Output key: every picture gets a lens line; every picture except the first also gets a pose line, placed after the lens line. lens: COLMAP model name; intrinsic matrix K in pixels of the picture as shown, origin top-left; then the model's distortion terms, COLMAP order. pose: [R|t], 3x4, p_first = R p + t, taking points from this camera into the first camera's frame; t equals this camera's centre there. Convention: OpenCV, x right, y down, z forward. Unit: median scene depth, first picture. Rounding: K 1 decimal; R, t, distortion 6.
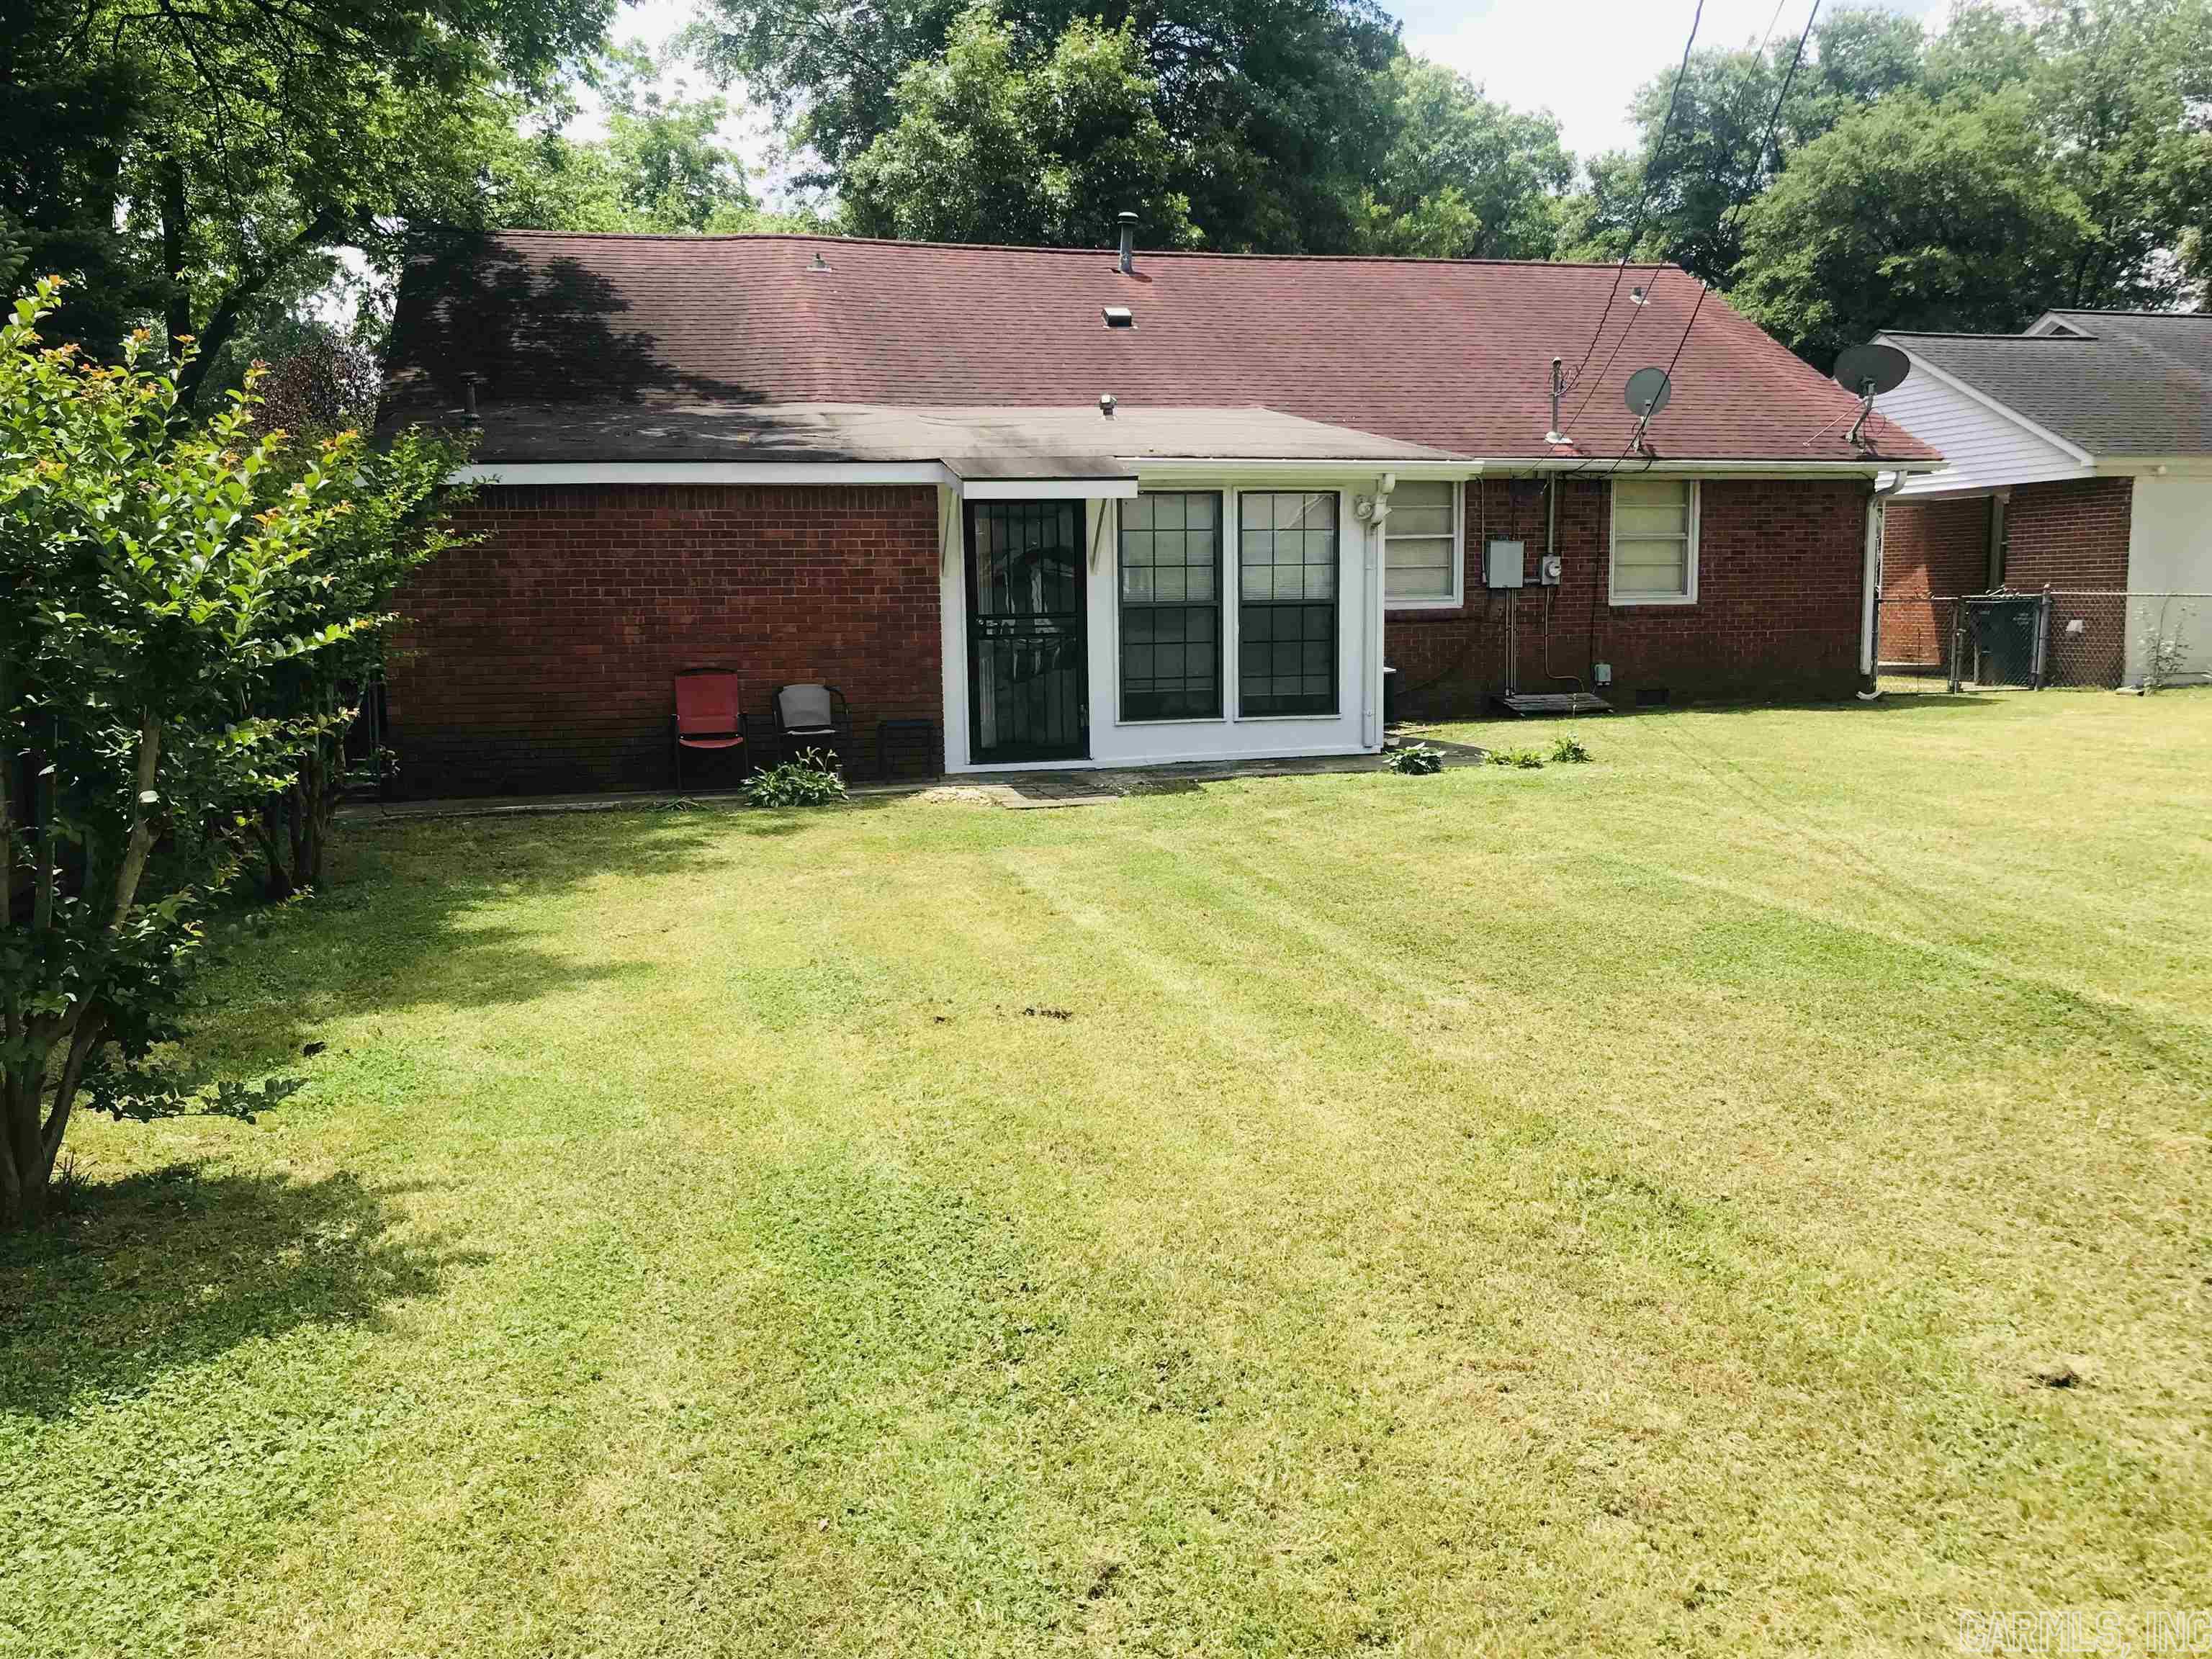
lens RADIAL K [[1845.6, 0, 1104.1], [0, 1845.6, 818.4], [0, 0, 1]] dist [0.024781, -0.008169]
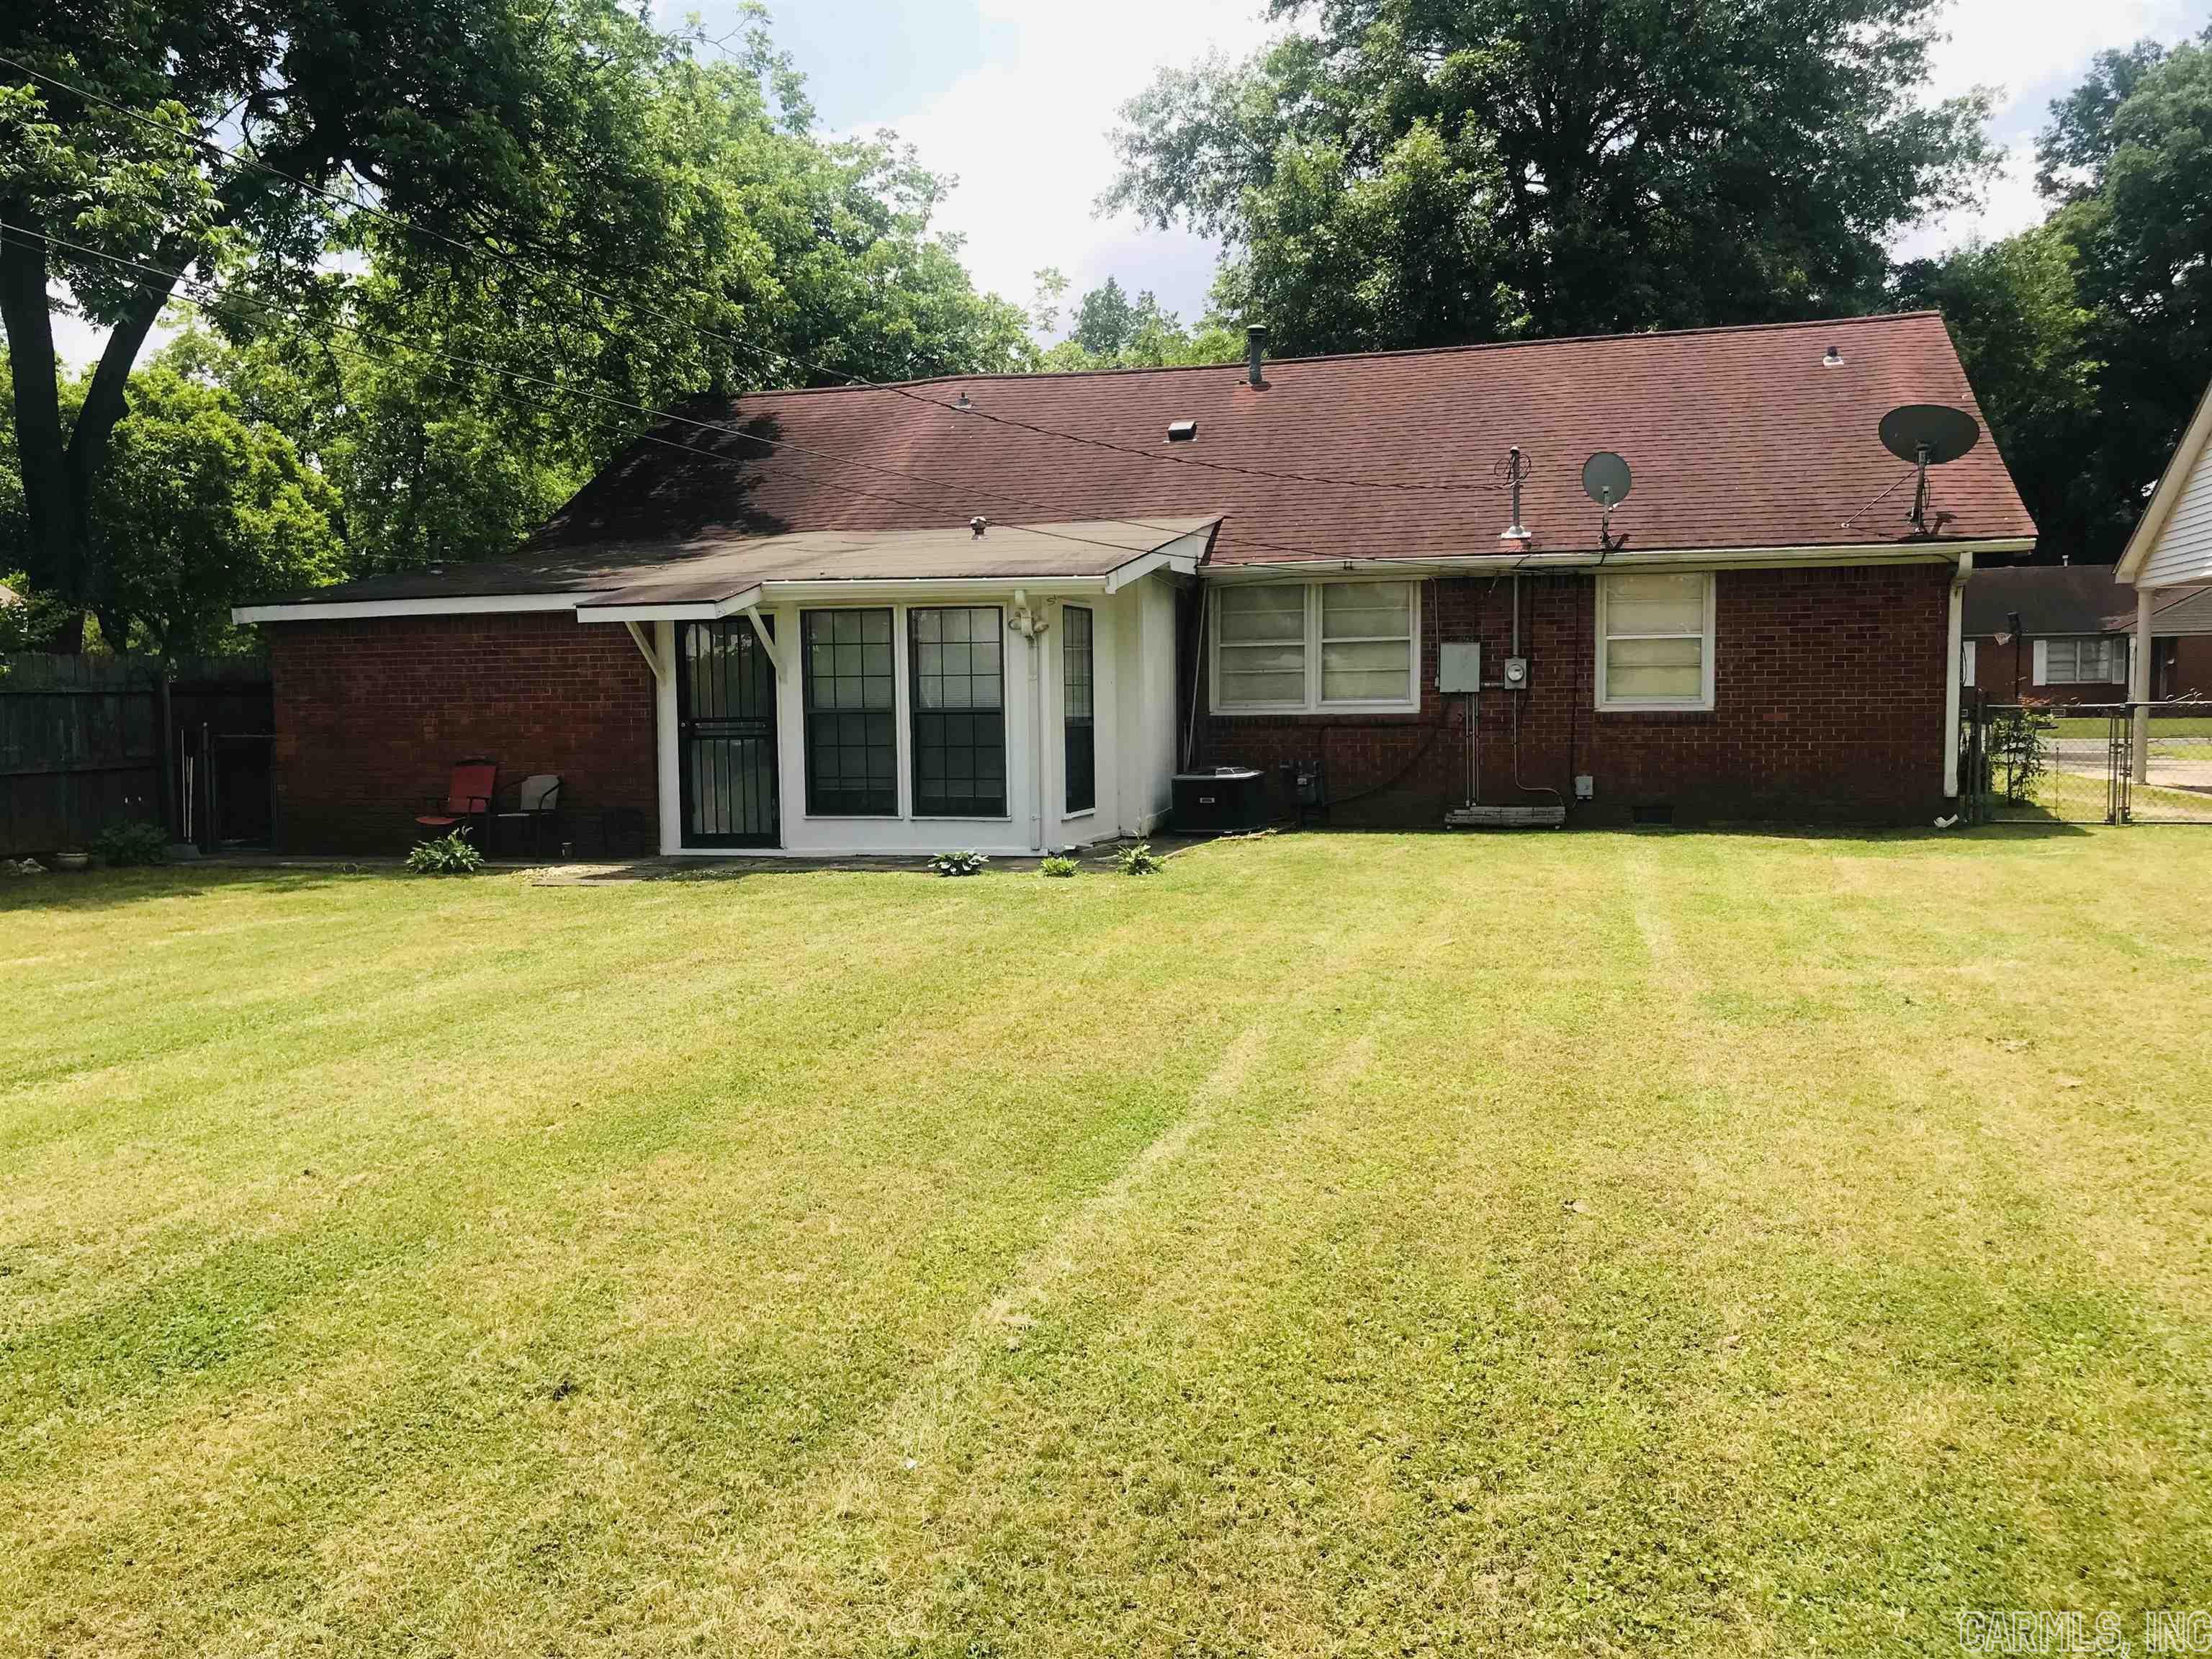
lens RADIAL K [[1845.6, 0, 1103.1], [0, 1845.6, 839.8], [0, 0, 1]] dist [0.024781, -0.008169]
pose [[0.859847, 0.044181, -0.508636, 0.552135], [-0.061170, 0.997987, -0.016721, -0.022881], [0.506874, 0.045491, 0.860819, 0.099711]]
